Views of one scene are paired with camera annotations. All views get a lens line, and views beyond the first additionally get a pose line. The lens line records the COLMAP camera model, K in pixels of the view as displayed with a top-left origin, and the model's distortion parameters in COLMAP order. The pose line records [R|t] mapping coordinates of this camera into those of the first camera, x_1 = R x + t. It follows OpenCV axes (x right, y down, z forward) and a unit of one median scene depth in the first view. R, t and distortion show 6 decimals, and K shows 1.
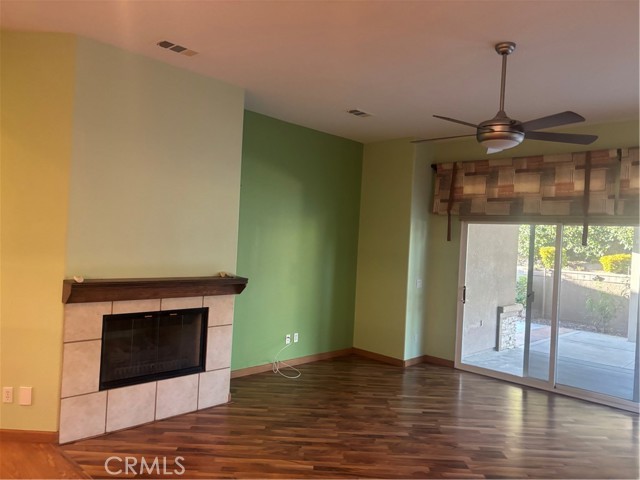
lens RADIAL K [[485.2, 0, 319.5], [0, 485.2, 235.4], [0, 0, 1]] dist [0.030717, 0.004981]
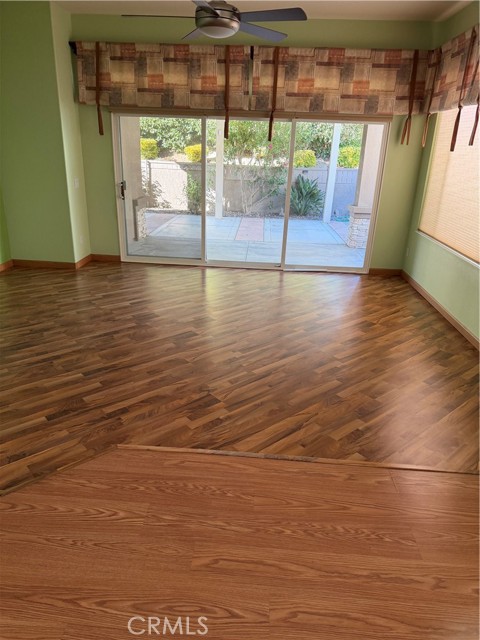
lens RADIAL K [[447.0, 0, 240.0], [0, 447.0, 320.0], [0, 0, 1]] dist [0.059004, -0.078357]
pose [[0.766482, -0.251698, 0.590893, -0.165948], [0.000381, 0.920190, 0.391472, -0.002343], [-0.642266, -0.299831, 0.705405, 0.084891]]
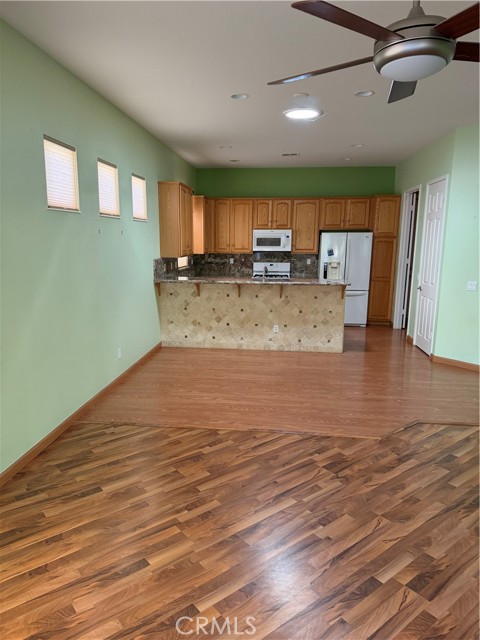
lens RADIAL K [[447.0, 0, 240.0], [0, 447.0, 320.0], [0, 0, 1]] dist [0.059004, -0.078357]
pose [[-0.789354, 0.053423, -0.611610, 0.498616], [-0.042012, 0.989171, 0.140623, 0.027028], [0.612500, 0.136697, -0.778562, 0.769262]]
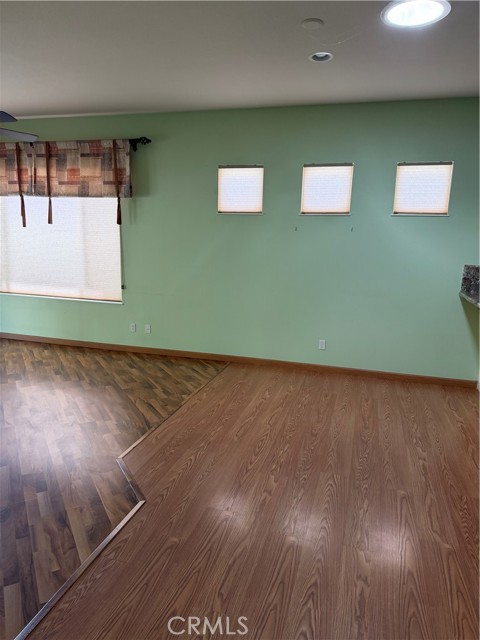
lens RADIAL K [[447.0, 0, 240.0], [0, 447.0, 320.0], [0, 0, 1]] dist [0.059004, -0.078357]
pose [[-0.468468, -0.230849, 0.852787, -0.526421], [-0.058331, 0.971235, 0.230870, -0.025821], [-0.881553, 0.058411, -0.468458, 0.537131]]
